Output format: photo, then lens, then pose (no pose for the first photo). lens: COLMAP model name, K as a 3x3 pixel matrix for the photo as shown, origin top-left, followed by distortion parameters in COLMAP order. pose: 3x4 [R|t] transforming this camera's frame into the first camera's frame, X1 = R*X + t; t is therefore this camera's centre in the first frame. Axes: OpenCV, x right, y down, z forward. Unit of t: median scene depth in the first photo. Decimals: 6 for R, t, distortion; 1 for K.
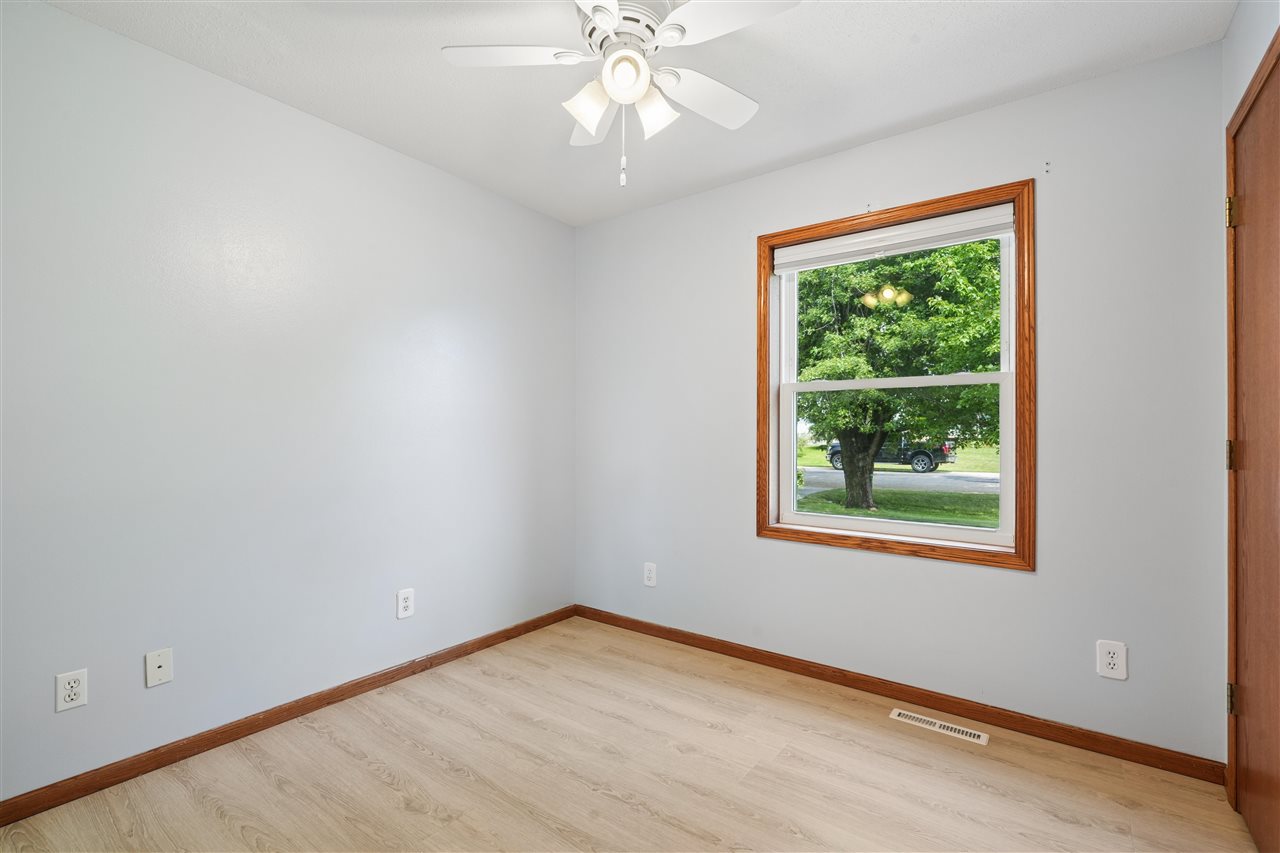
lens RADIAL K [[574.3, 0, 632.8], [0, 574.3, 425.9], [0, 0, 1]] dist [-0.000003, -0.000541]
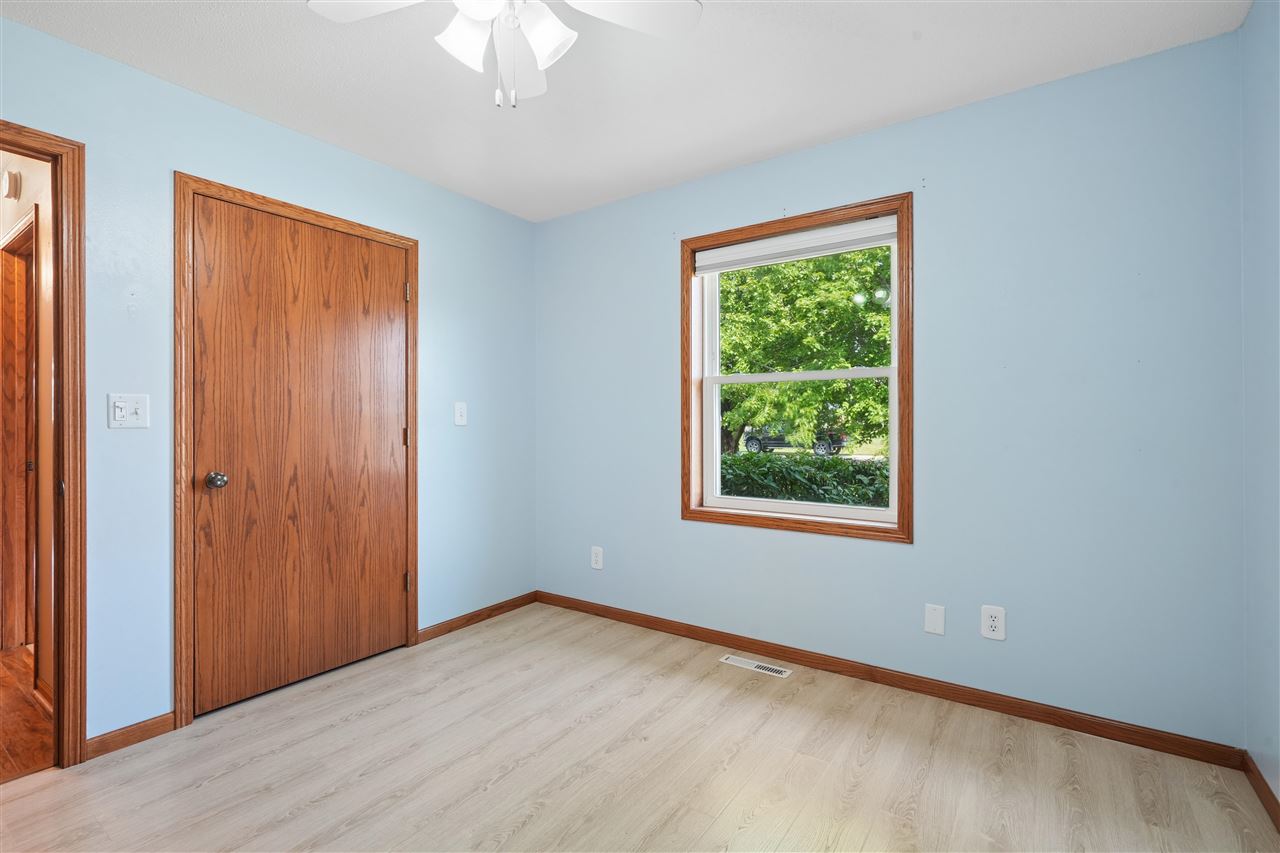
lens RADIAL K [[574.3, 0, 647.2], [0, 574.3, 426.6], [0, 0, 1]] dist [-0.000003, -0.000541]
pose [[0.998728, -0.009937, 0.049427, 0.101078], [0.009102, 0.999812, 0.017098, -0.000889], [-0.049588, -0.016626, 0.998631, -0.074167]]
